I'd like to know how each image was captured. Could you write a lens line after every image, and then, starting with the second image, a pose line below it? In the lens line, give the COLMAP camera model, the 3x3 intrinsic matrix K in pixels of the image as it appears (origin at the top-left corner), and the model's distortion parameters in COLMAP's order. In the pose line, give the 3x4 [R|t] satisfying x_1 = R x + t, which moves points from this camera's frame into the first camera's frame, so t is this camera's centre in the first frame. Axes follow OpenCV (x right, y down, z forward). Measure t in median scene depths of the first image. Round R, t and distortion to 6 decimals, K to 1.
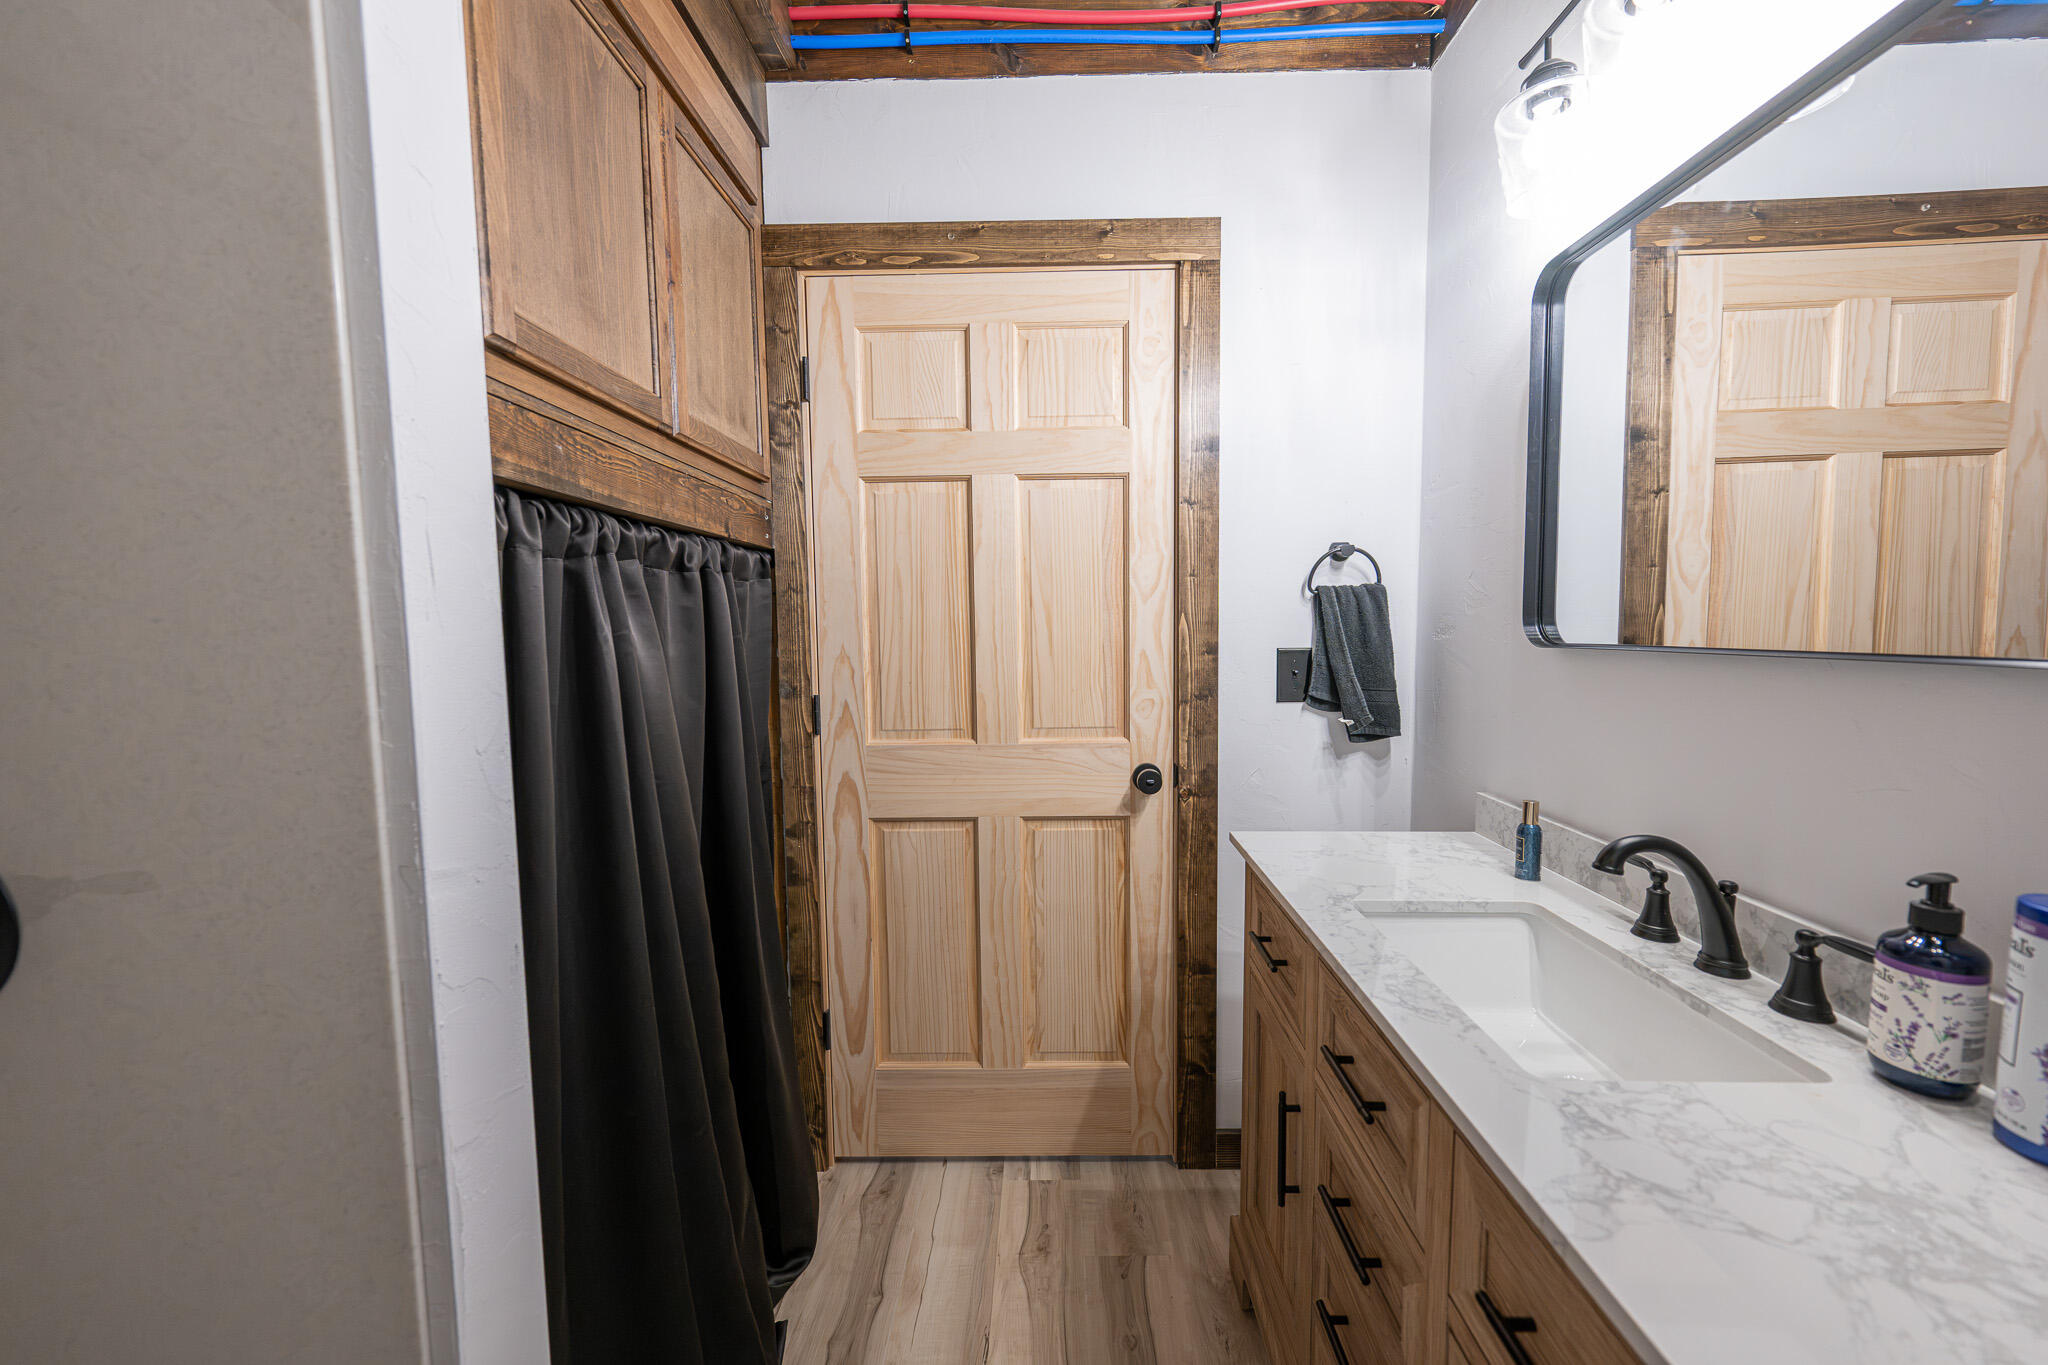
lens RADIAL K [[799.3, 0, 1032.5], [0, 799.3, 688.5], [0, 0, 1]] dist [0.000394, -0.000583]
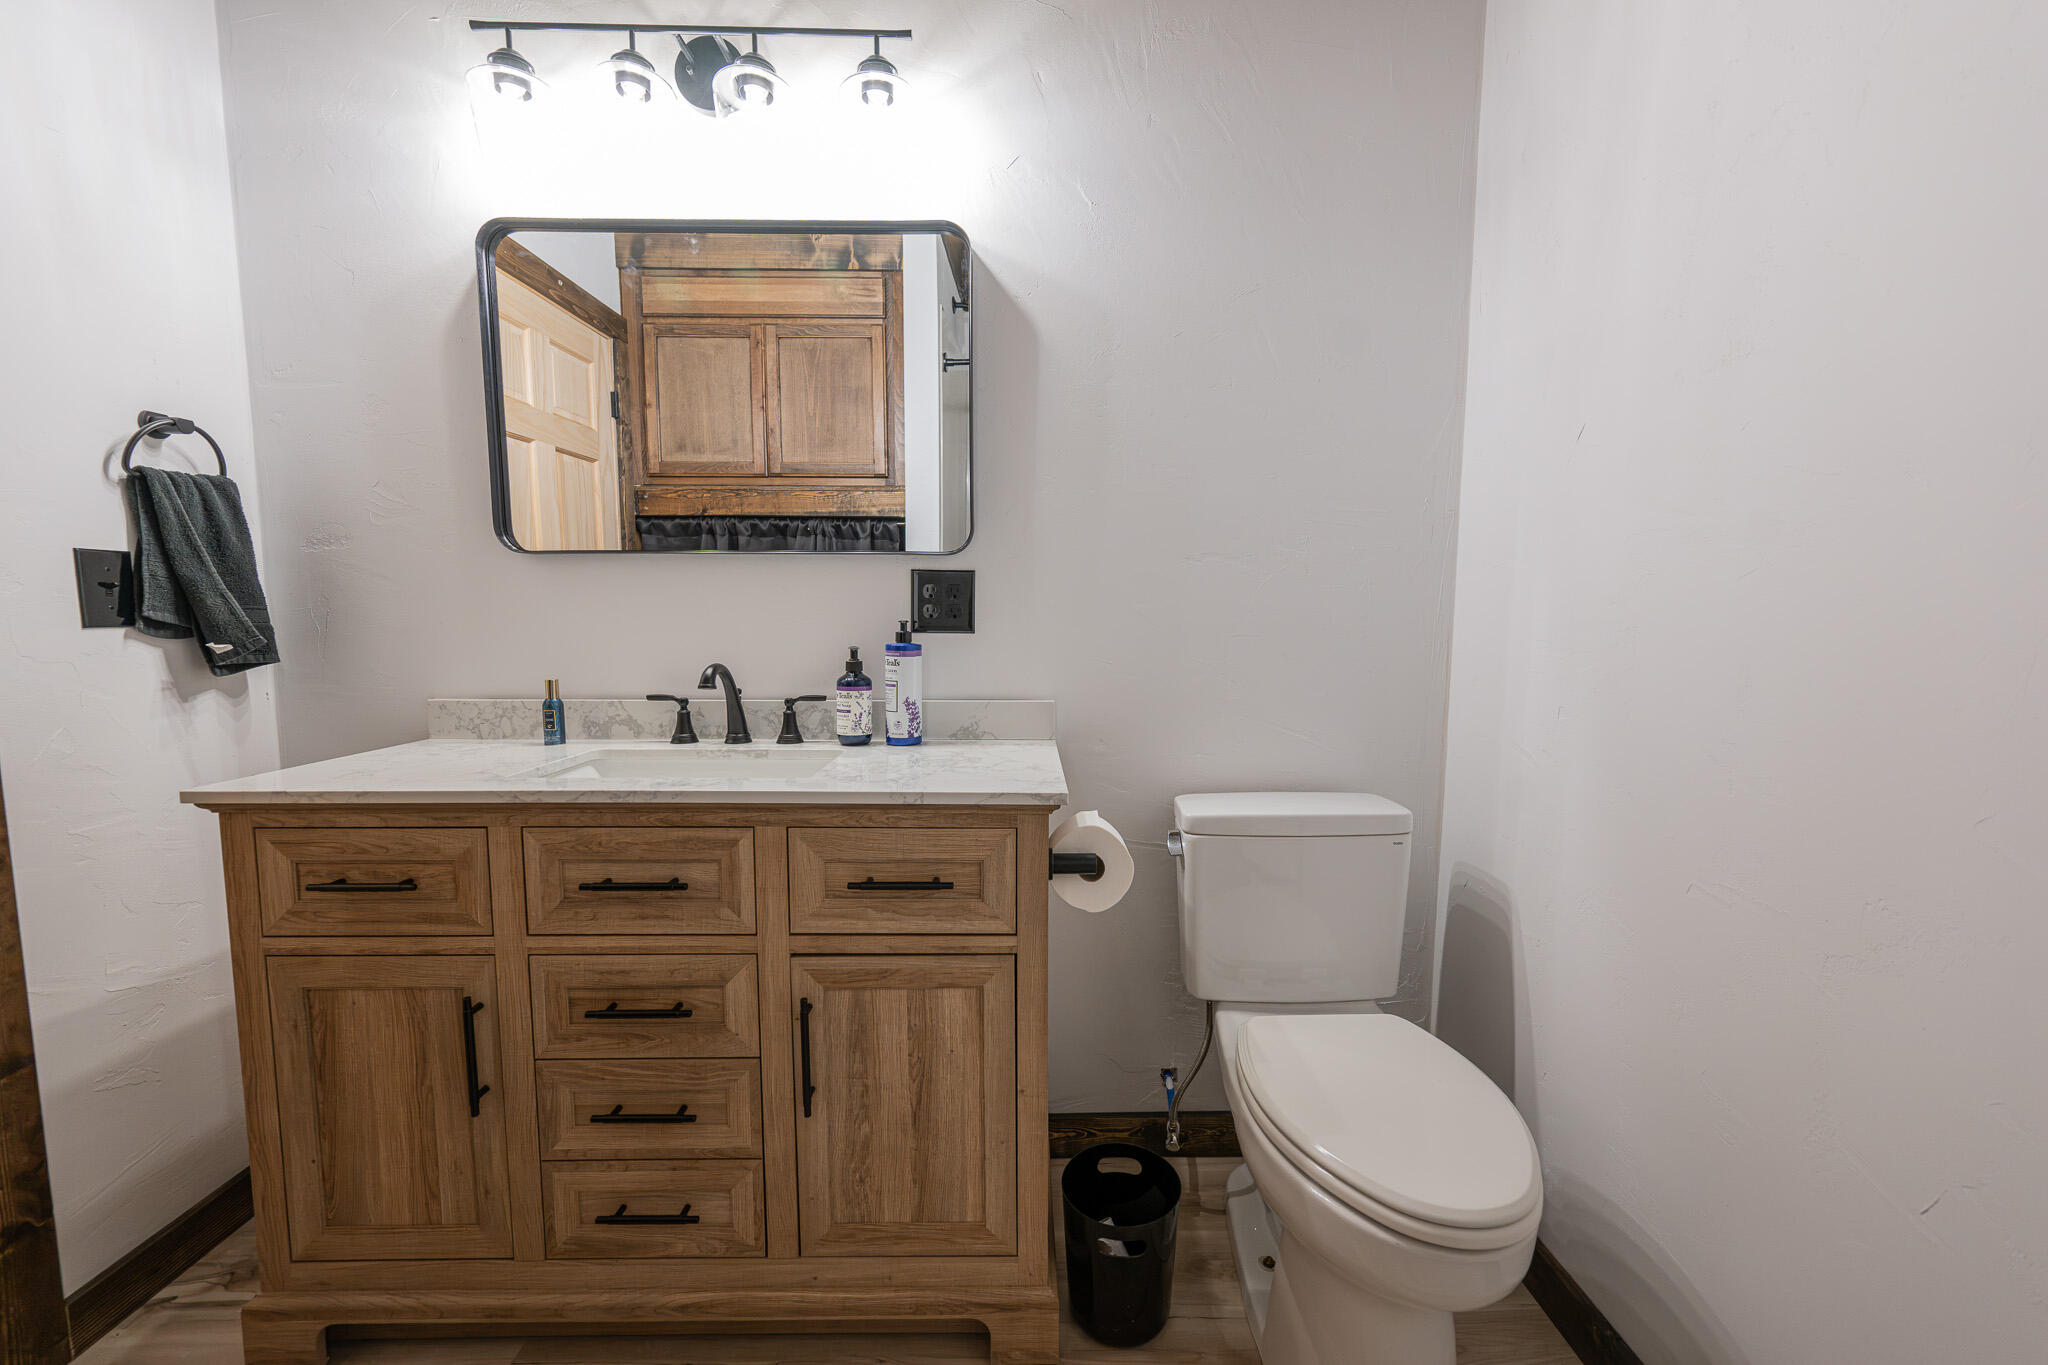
lens RADIAL K [[799.3, 0, 1043.6], [0, 799.3, 692.2], [0, 0, 1]] dist [0.000394, -0.000583]
pose [[-0.047810, -0.088424, 0.994935, -0.436059], [0.078036, 0.992699, 0.091975, 0.076087], [-0.995803, 0.082038, -0.040560, 0.222228]]
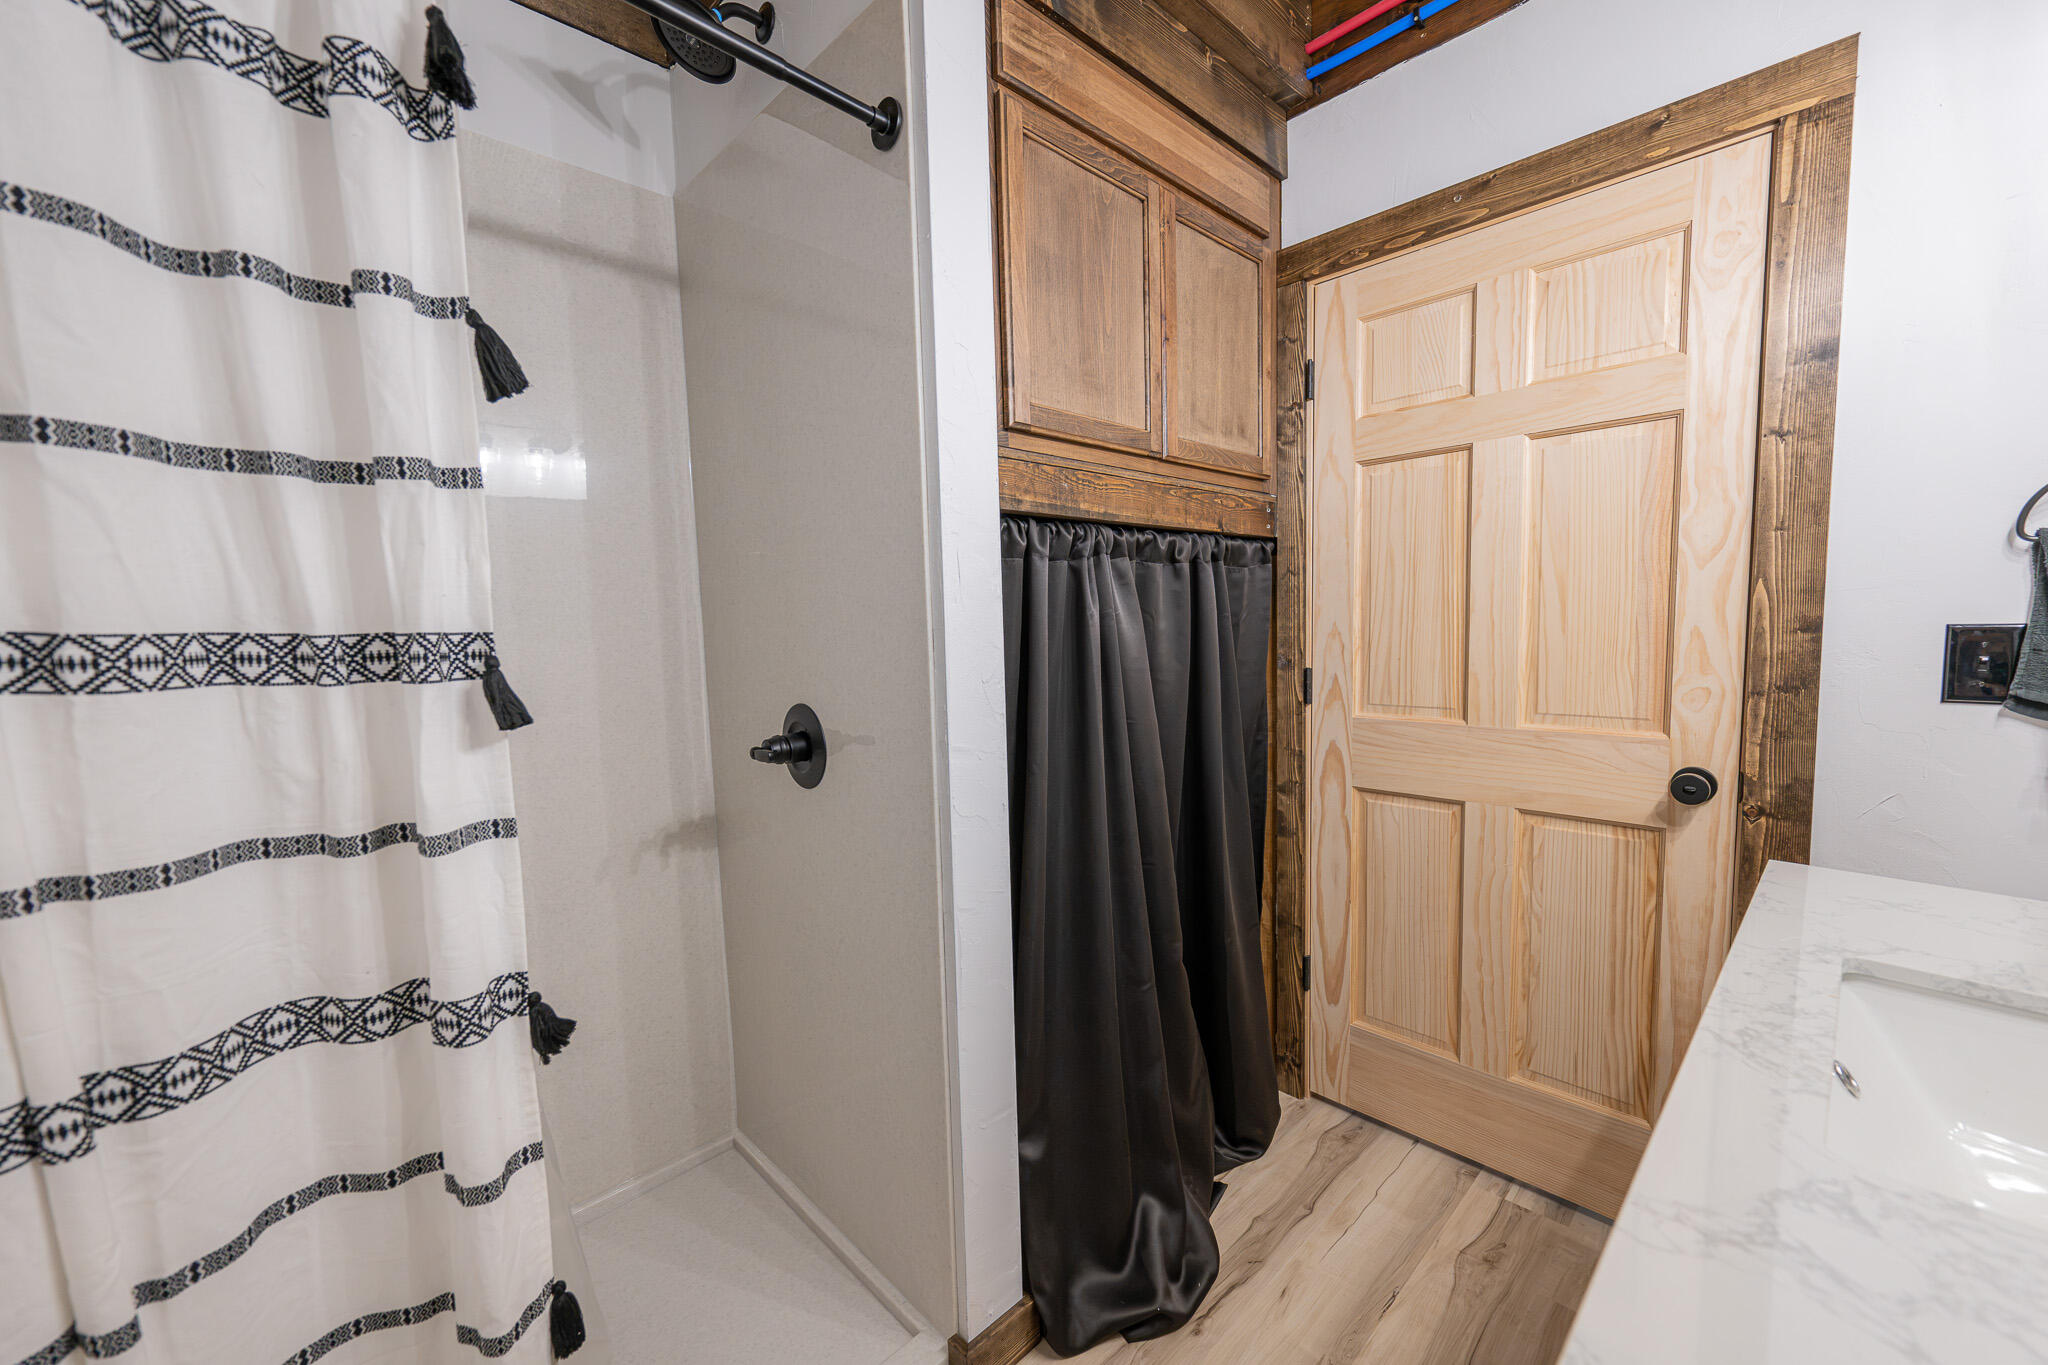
lens RADIAL K [[799.3, 0, 1031.5], [0, 799.3, 690.2], [0, 0, 1]] dist [0.000394, -0.000583]
pose [[0.706095, 0.056459, -0.705862, 0.245764], [-0.040831, 0.998404, 0.039013, 0.012263], [0.706938, 0.001274, 0.707274, -0.048367]]
